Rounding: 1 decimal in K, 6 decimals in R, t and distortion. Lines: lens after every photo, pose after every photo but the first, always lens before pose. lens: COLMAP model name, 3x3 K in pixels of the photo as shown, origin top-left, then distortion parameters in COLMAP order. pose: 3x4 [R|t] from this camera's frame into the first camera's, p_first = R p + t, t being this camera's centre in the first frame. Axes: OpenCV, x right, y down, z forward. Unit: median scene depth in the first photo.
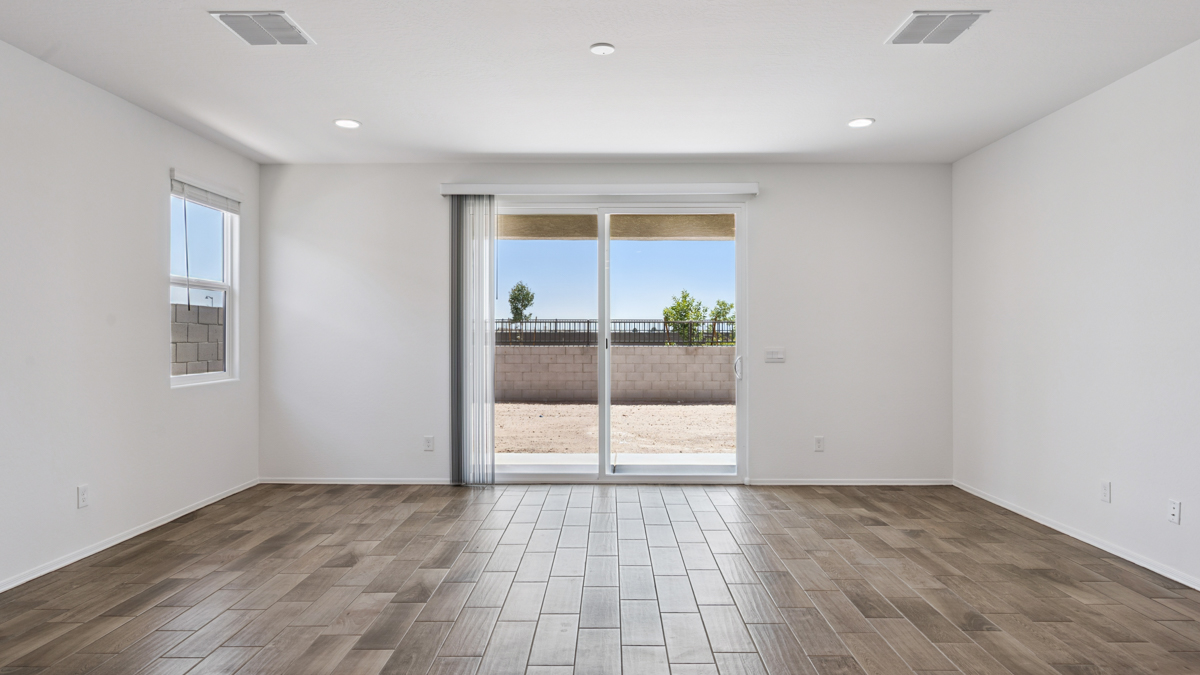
lens RADIAL K [[722.1, 0, 600.0], [0, 722.1, 337.5], [0, 0, 1]] dist [0.001179, -0.000388]
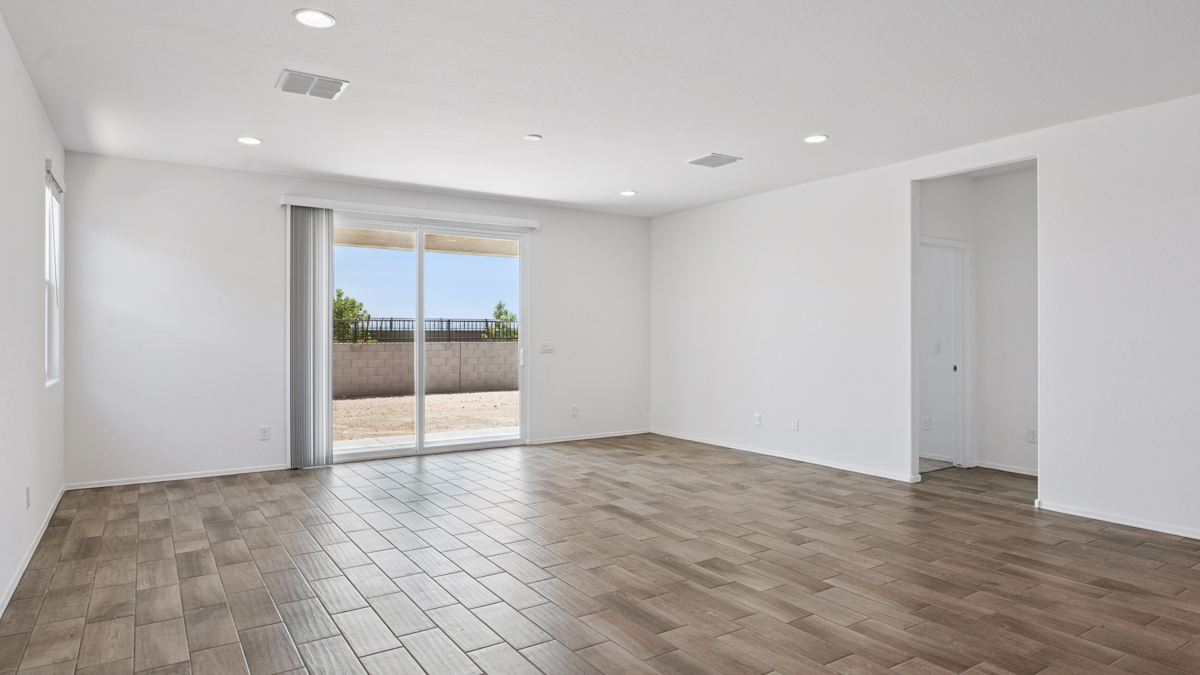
lens RADIAL K [[713.6, 0, 614.0], [0, 713.6, 334.8], [0, 0, 1]] dist [-0.004090, -0.002369]
pose [[0.818866, -0.000626, 0.573985, -0.429607], [0.000683, 1.000000, 0.000117, 0.000298], [-0.573985, 0.000296, 0.818866, -0.173659]]
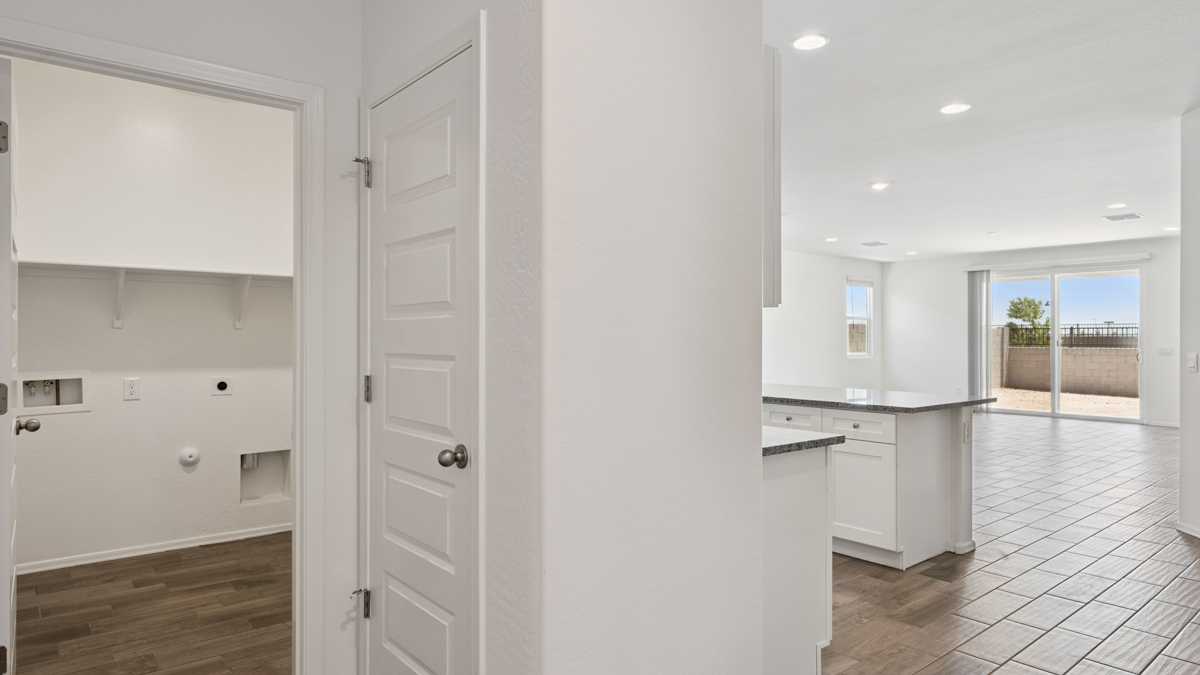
lens RADIAL K [[713.6, 0, 614.0], [0, 713.6, 334.8], [0, 0, 1]] dist [-0.004090, -0.002369]
pose [[0.664073, -0.005009, -0.747651, 0.656562], [-0.003154, 0.999950, -0.009501, 0.009273], [0.747661, 0.008668, 0.664024, -1.136936]]
